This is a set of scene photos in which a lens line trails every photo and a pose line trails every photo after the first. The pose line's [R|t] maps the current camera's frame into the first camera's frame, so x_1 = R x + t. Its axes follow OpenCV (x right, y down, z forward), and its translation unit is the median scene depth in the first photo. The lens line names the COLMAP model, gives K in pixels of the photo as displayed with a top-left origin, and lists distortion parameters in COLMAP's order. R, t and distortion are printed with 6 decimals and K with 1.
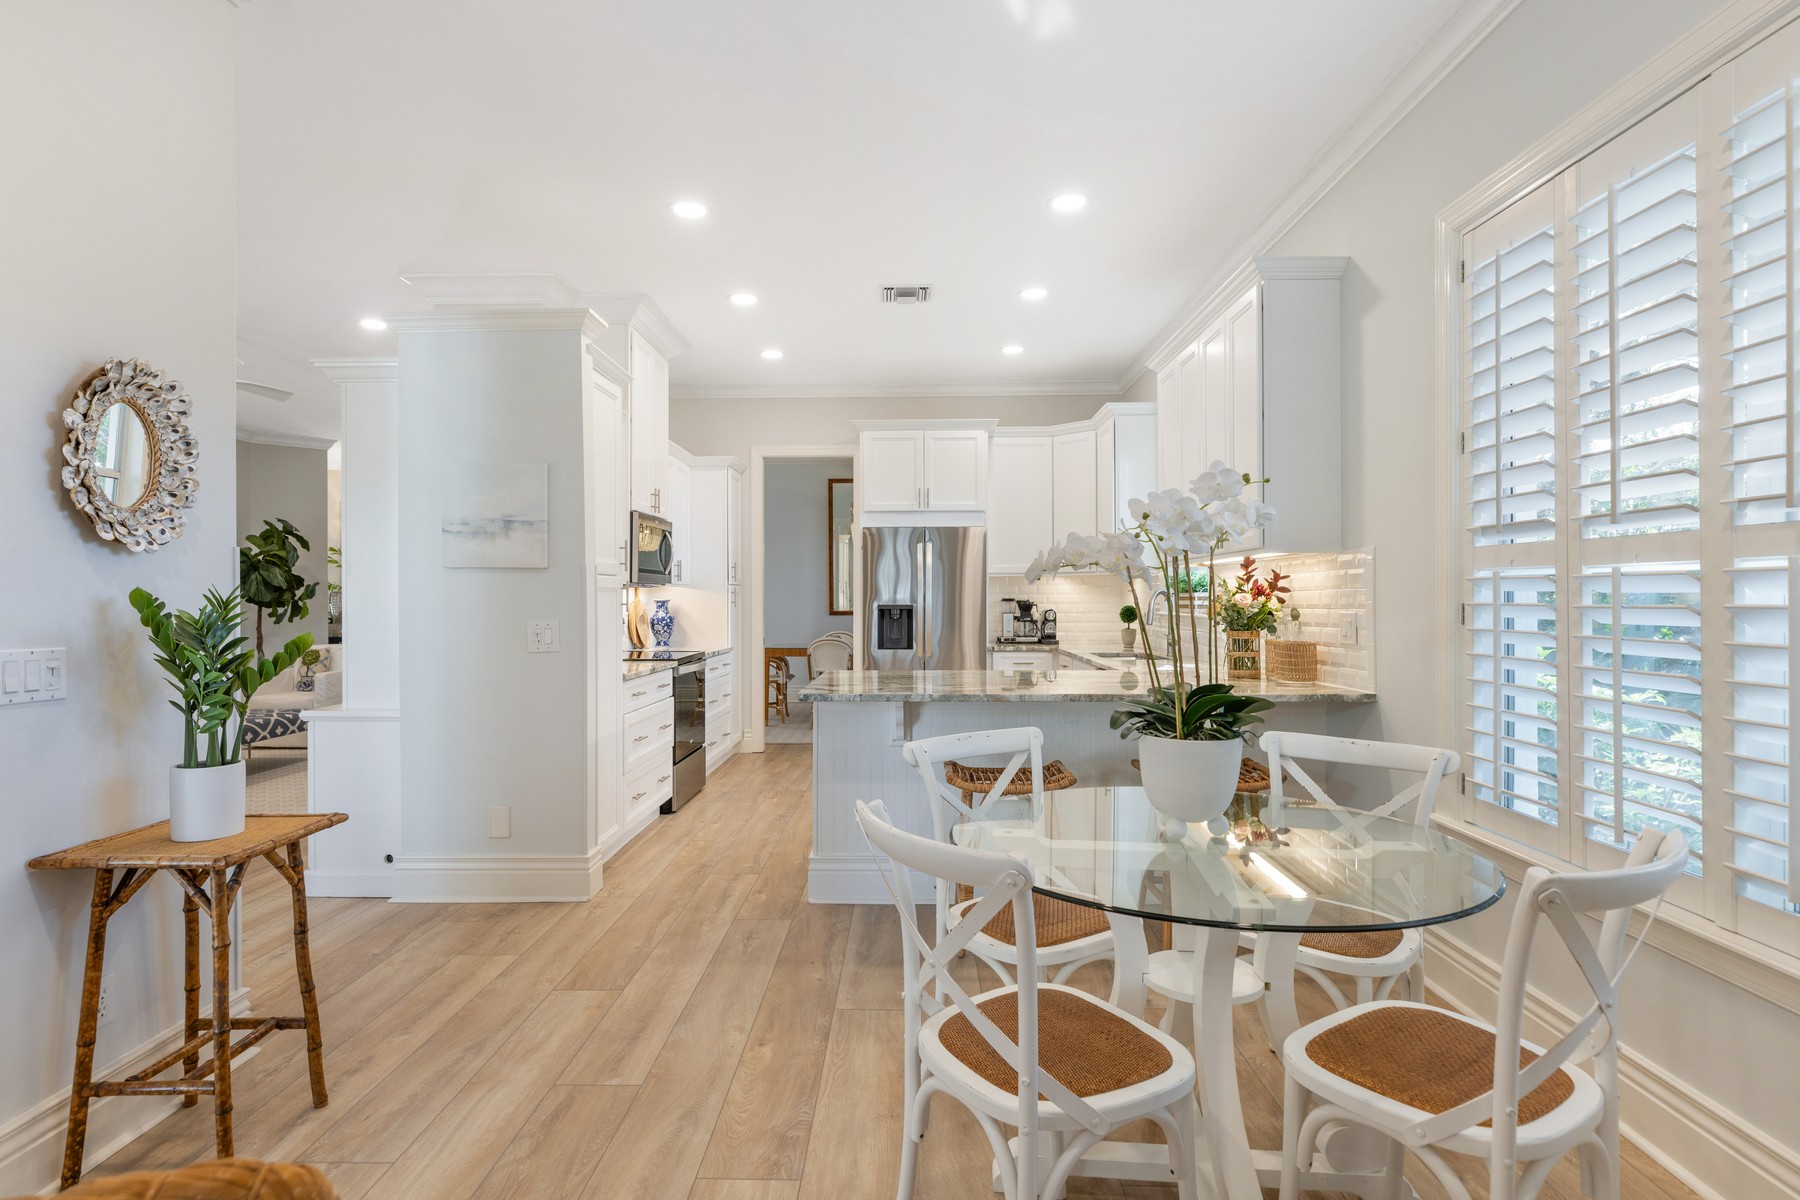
lens RADIAL K [[962.7, 0, 894.9], [0, 962.7, 601.8], [0, 0, 1]] dist [0.000510, 0.000291]
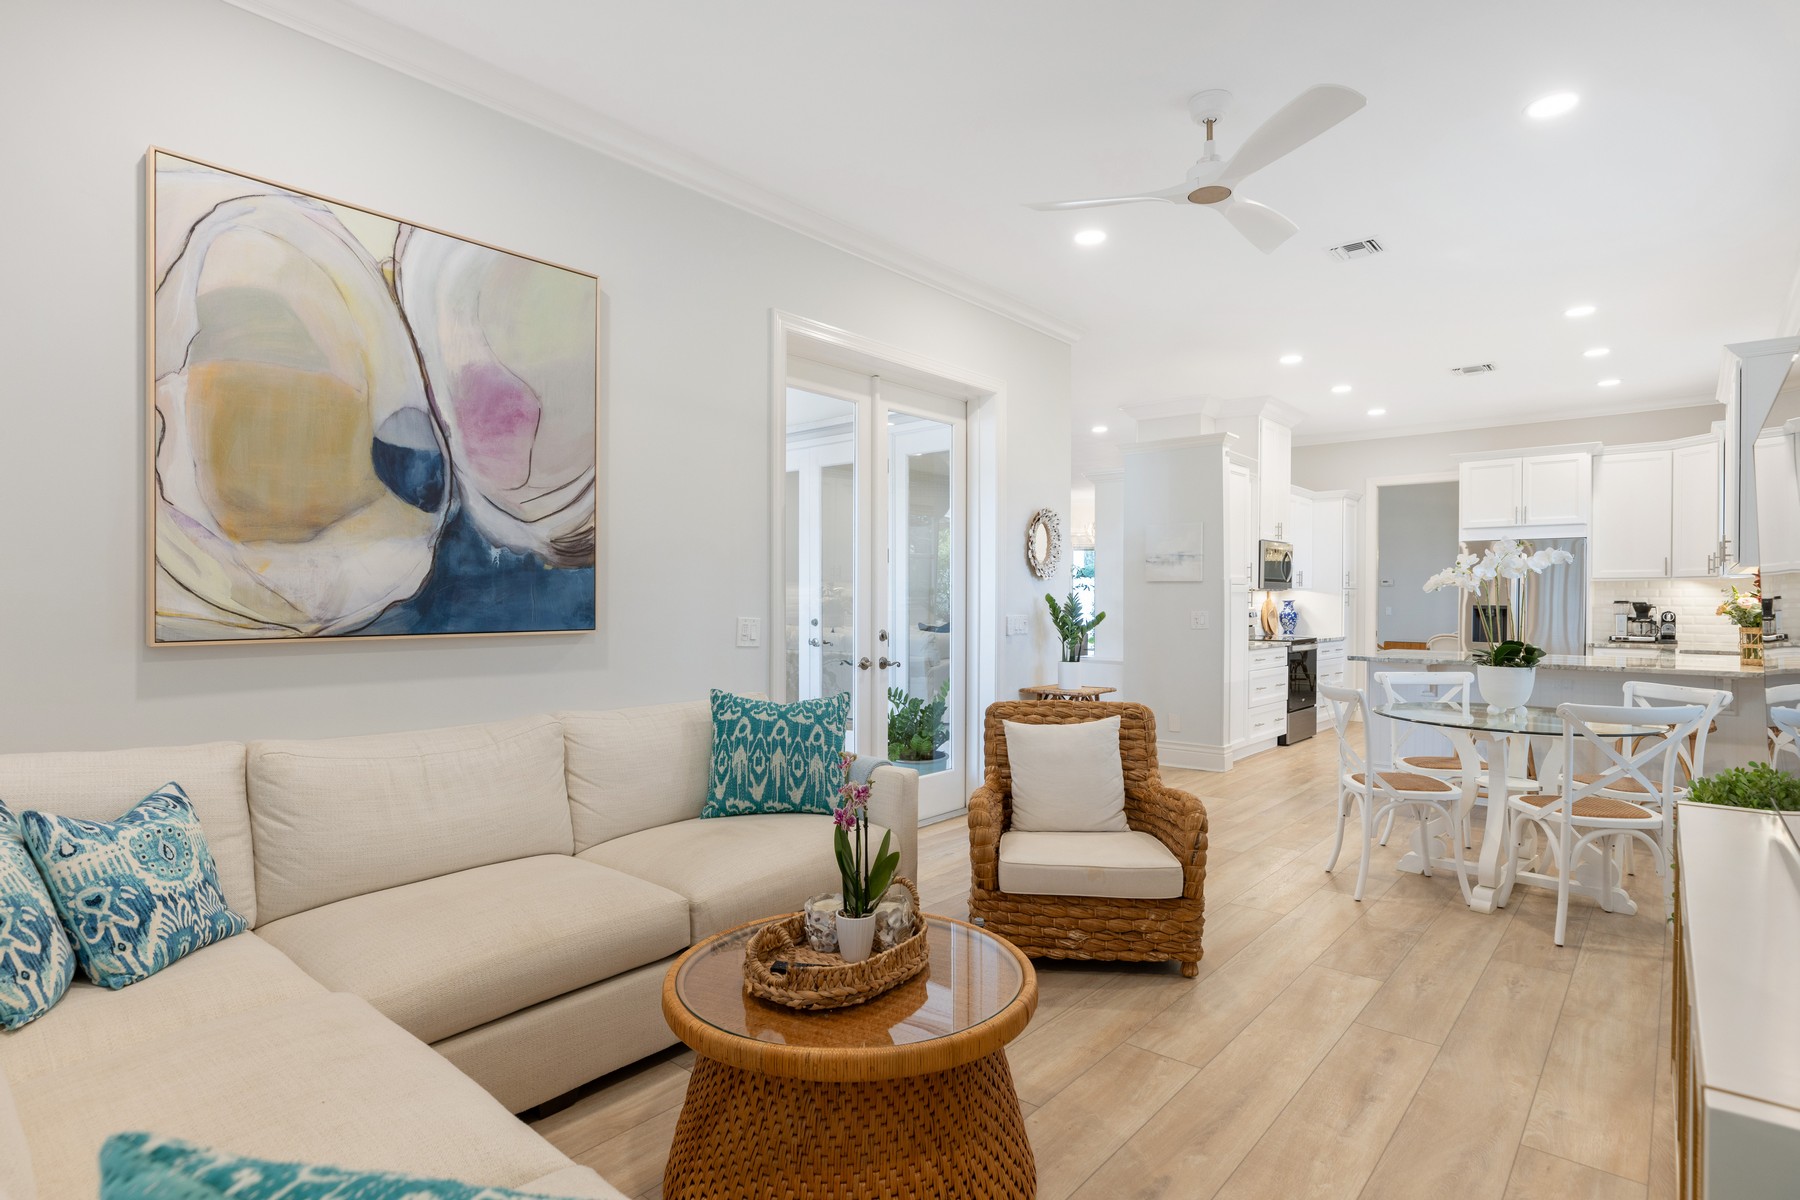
lens RADIAL K [[936.0, 0, 900.0], [0, 936.0, 600.0], [0, 0, 1]] dist [-0.000399, -0.000634]
pose [[0.785756, 0.006033, -0.618507, 0.149631], [-0.007538, 0.999972, 0.000178, 0.001918], [0.618491, 0.004522, 0.785779, -0.389578]]
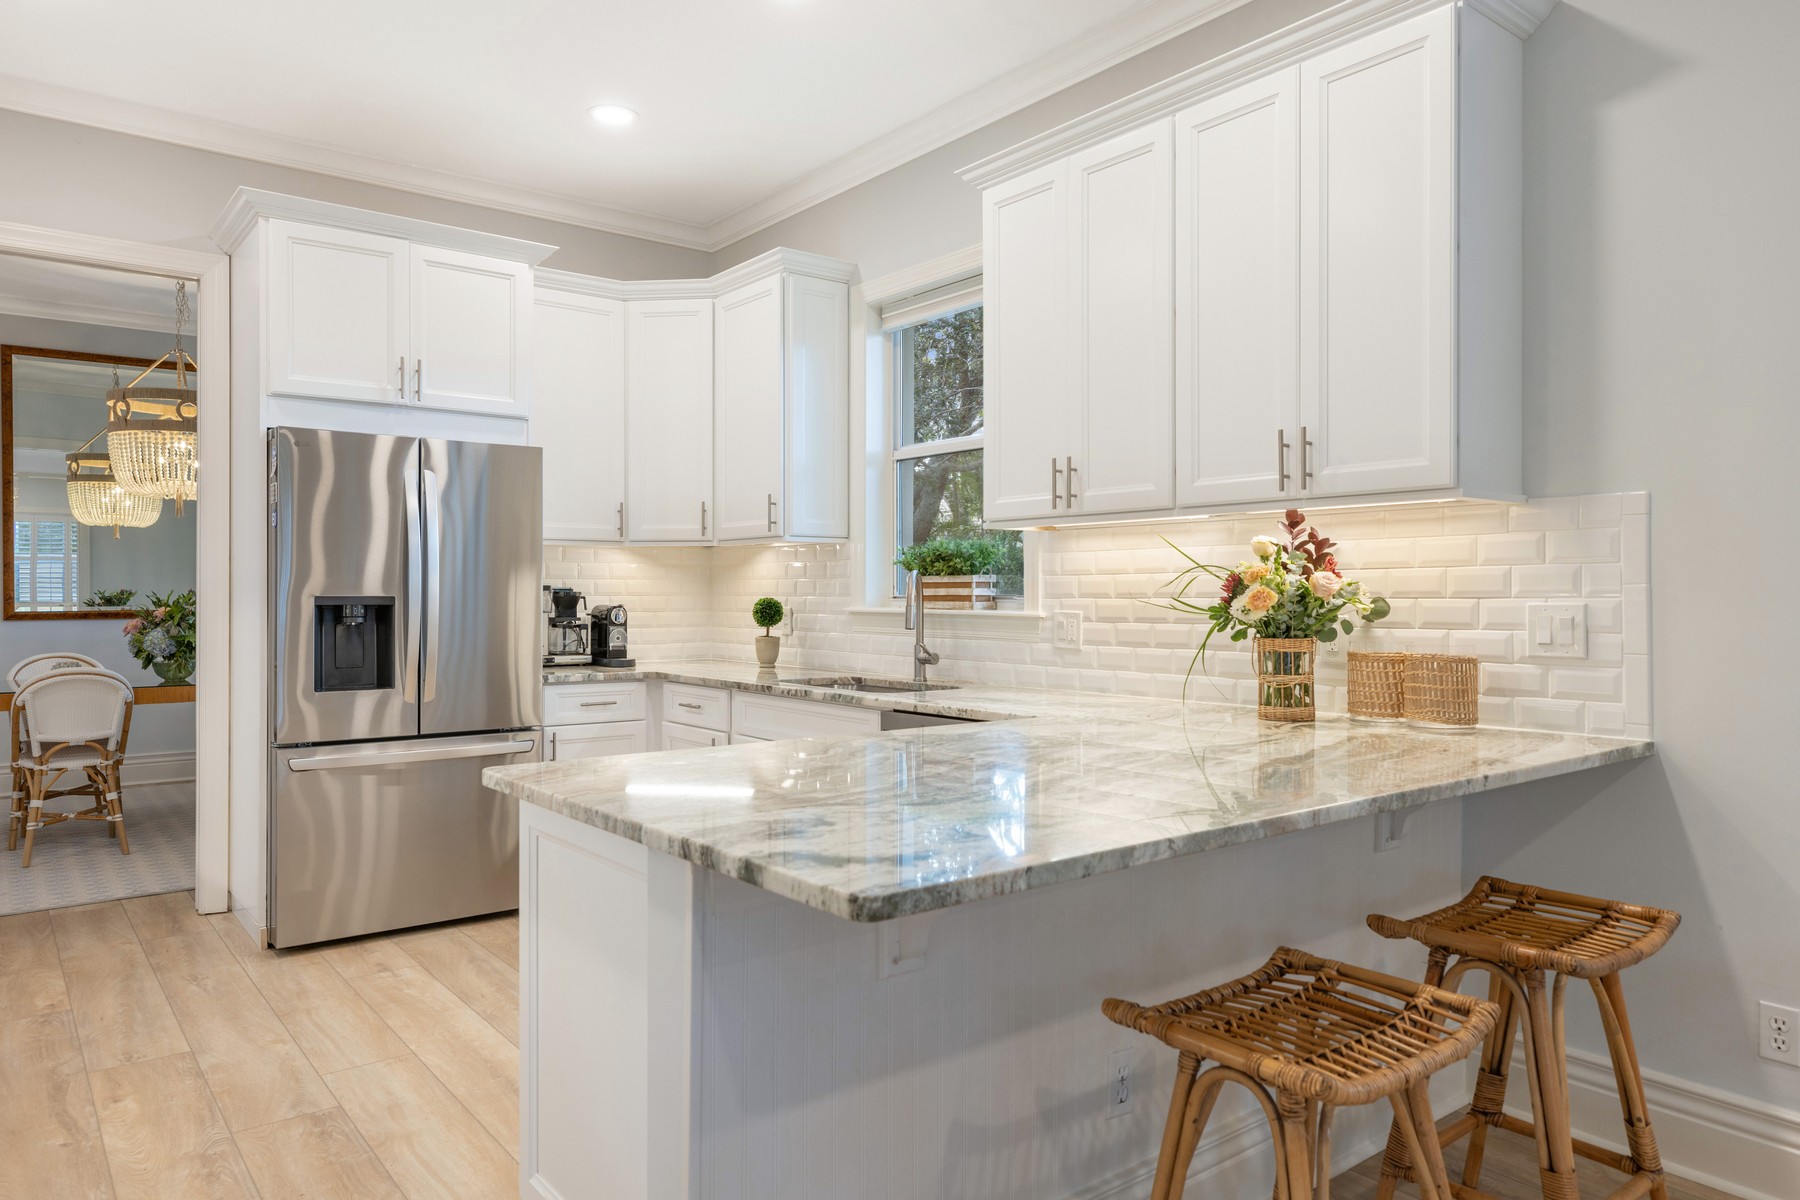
lens RADIAL K [[1179.8, 0, 930.8], [0, 1179.8, 595.3], [0, 0, 1]] dist [0.002606, 0.000629]
pose [[0.761148, -0.000081, 0.648579, -0.167384], [0.000637, 1.000000, -0.000623, 0.002917], [-0.648578, 0.000887, 0.761147, 0.393743]]
